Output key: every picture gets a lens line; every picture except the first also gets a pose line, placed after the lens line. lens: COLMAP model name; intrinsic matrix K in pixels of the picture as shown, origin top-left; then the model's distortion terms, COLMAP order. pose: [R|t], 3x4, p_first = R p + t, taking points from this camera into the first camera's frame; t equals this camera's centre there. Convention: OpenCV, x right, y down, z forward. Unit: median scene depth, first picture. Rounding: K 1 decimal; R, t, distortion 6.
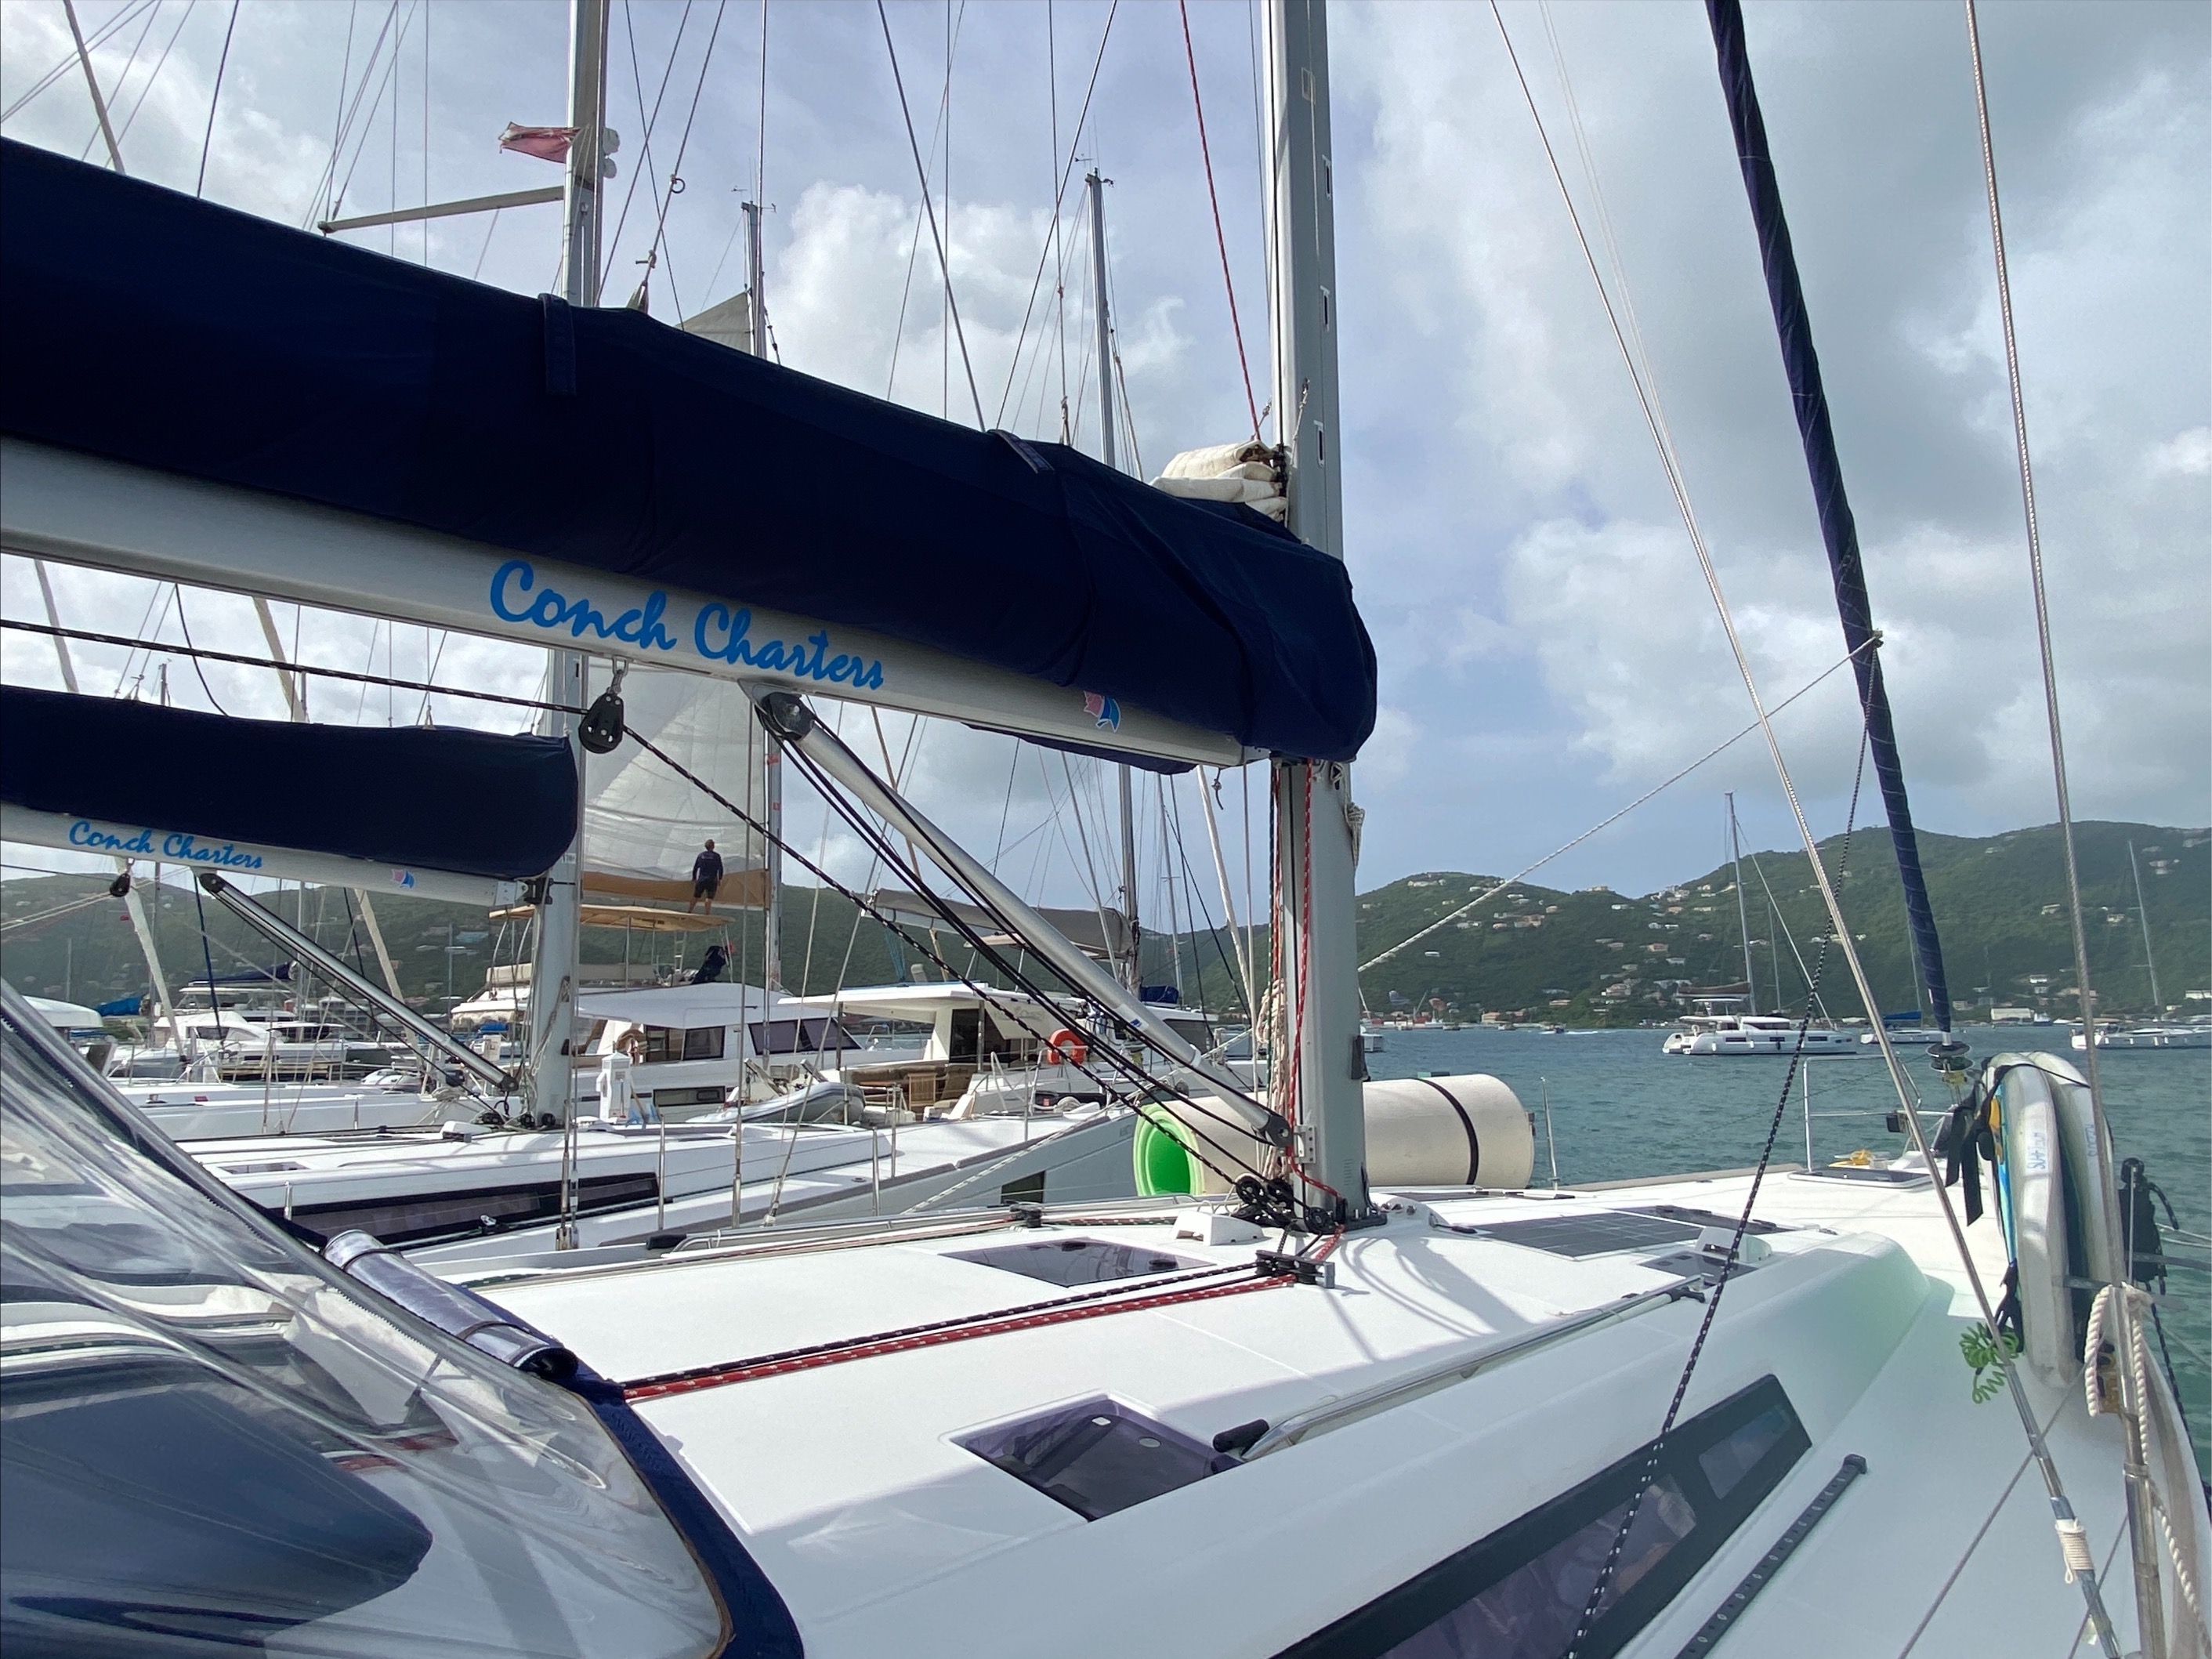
lens RADIAL K [[1258.7, 0, 1080.5], [0, 1258.7, 824.4], [0, 0, 1]] dist [0.101135, -0.115331]
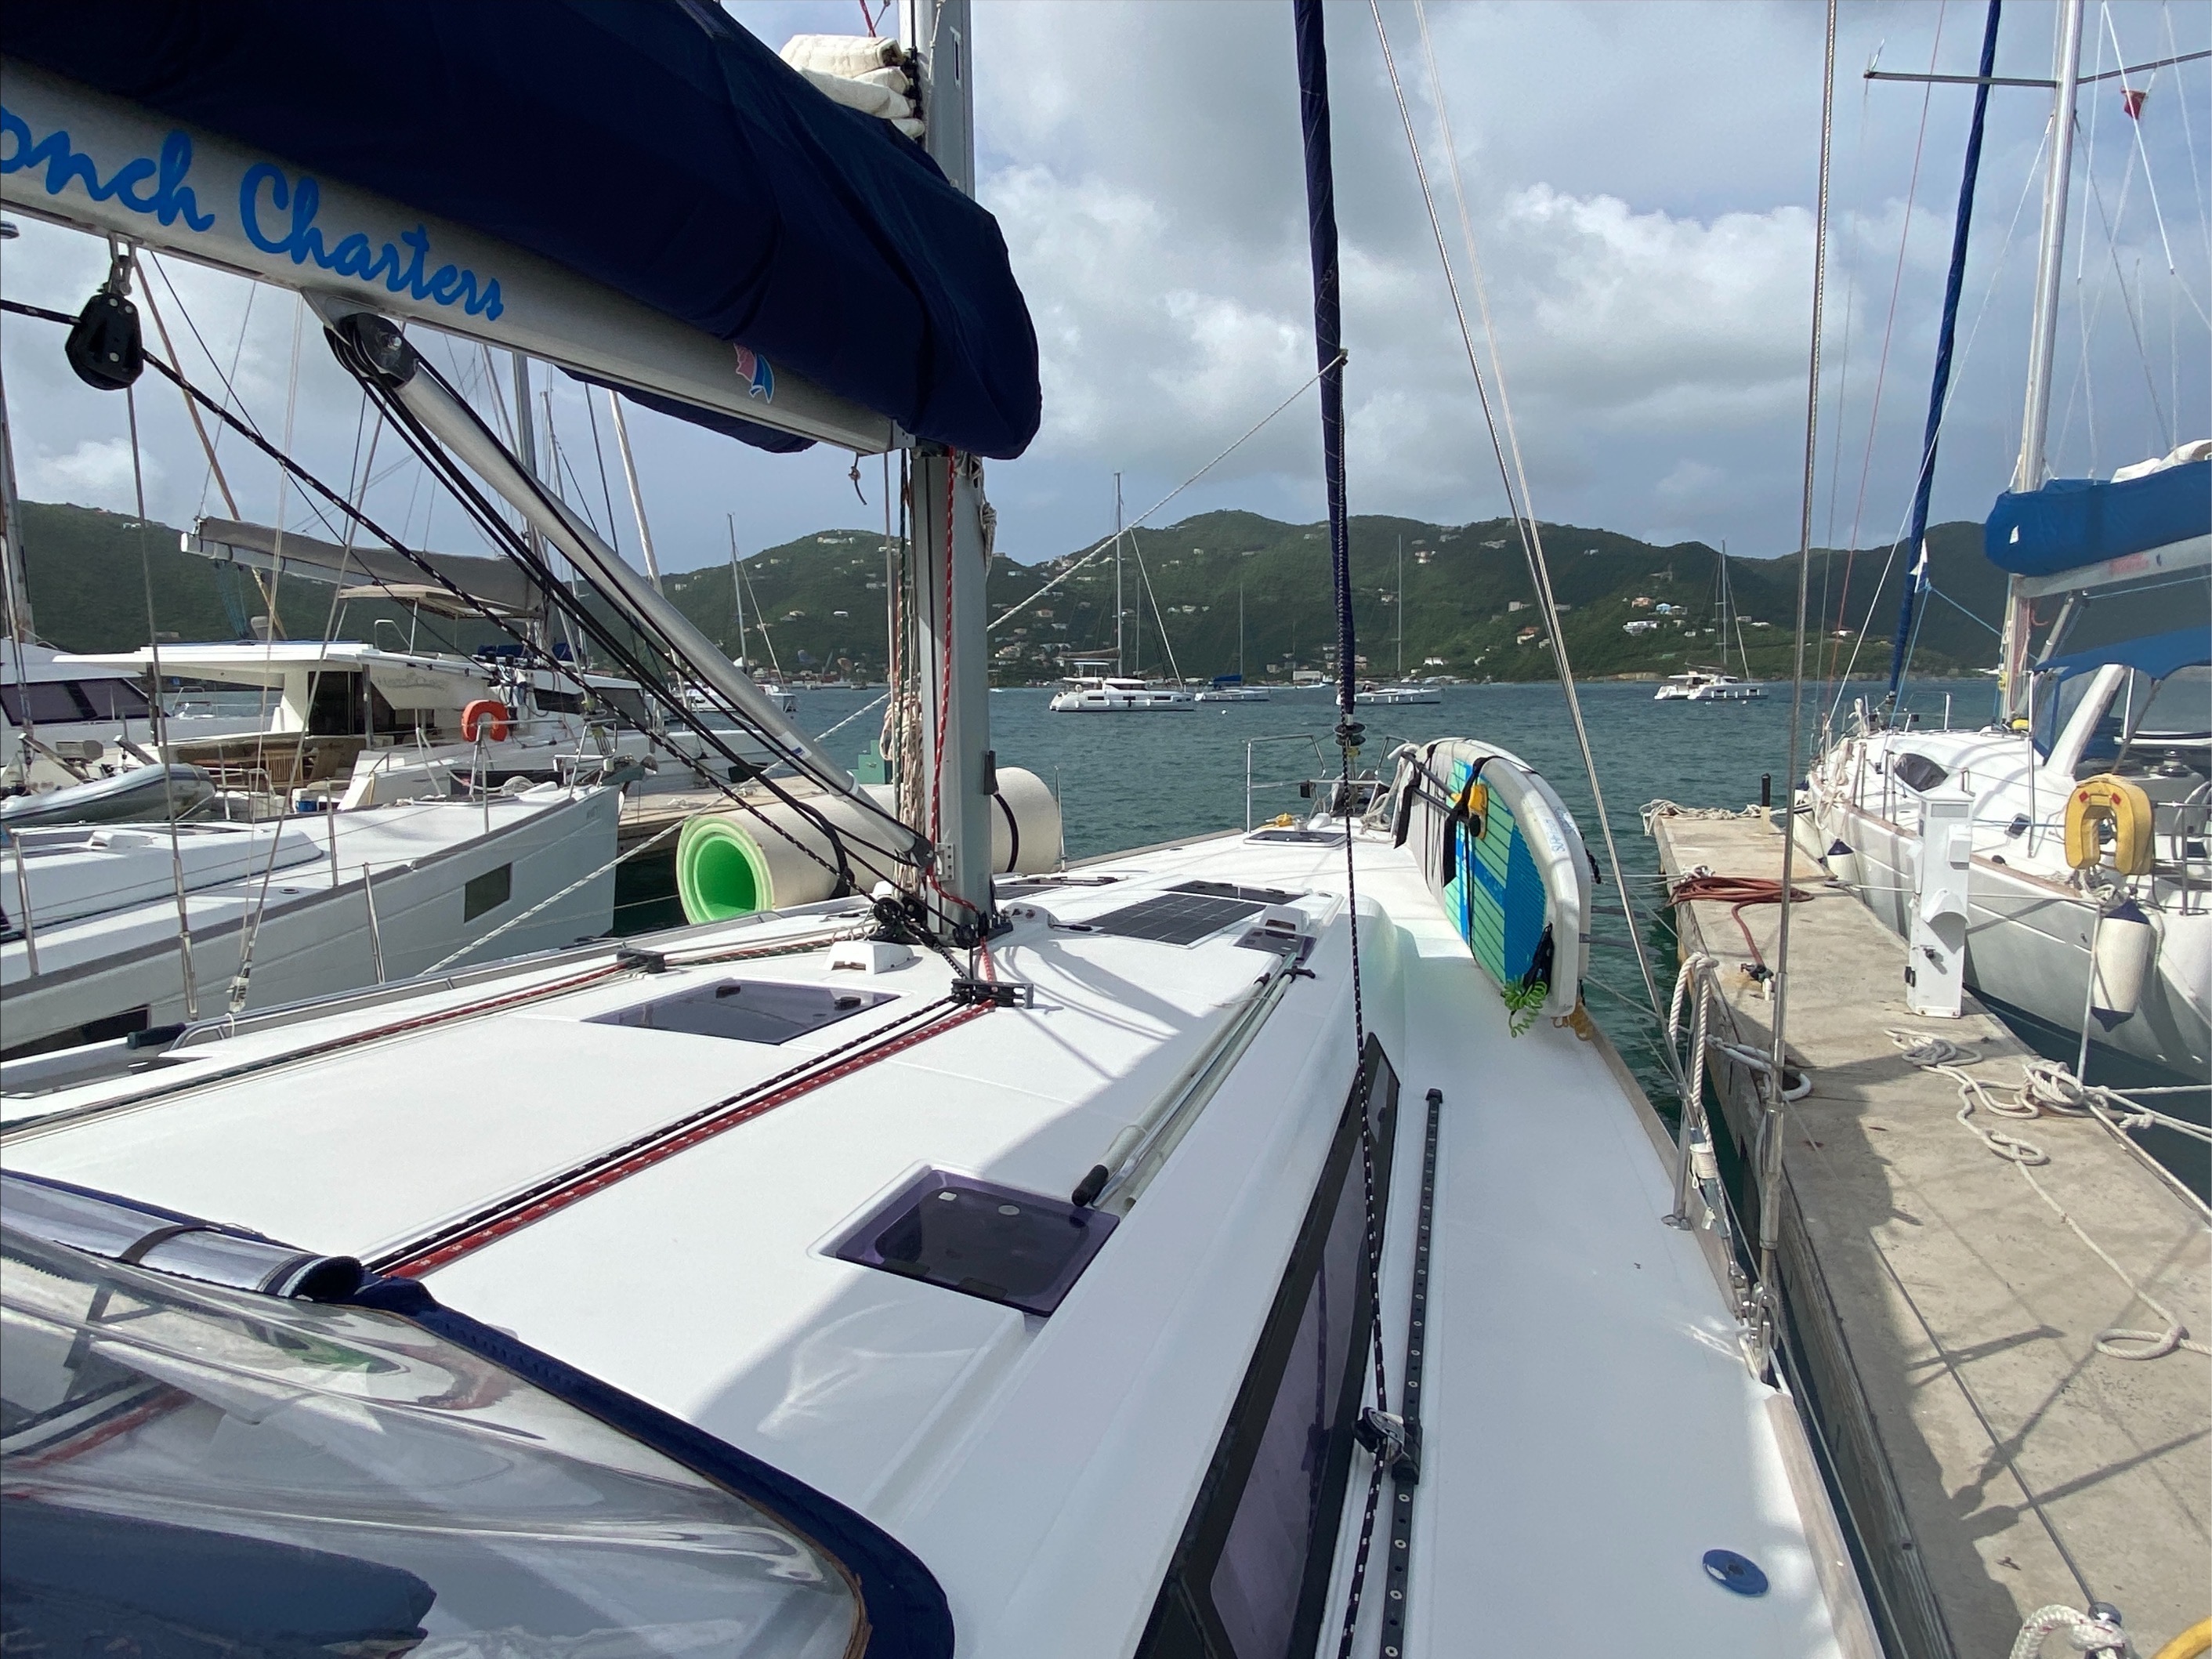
lens RADIAL K [[1275.6, 0, 1093.9], [0, 1275.6, 834.2], [0, 0, 1]] dist [0.039428, -0.040964]
pose [[0.894784, -0.048695, 0.443836, -0.159235], [-0.073135, 0.964626, 0.253274, -0.027400], [-0.440469, -0.259085, 0.859571, 0.099948]]
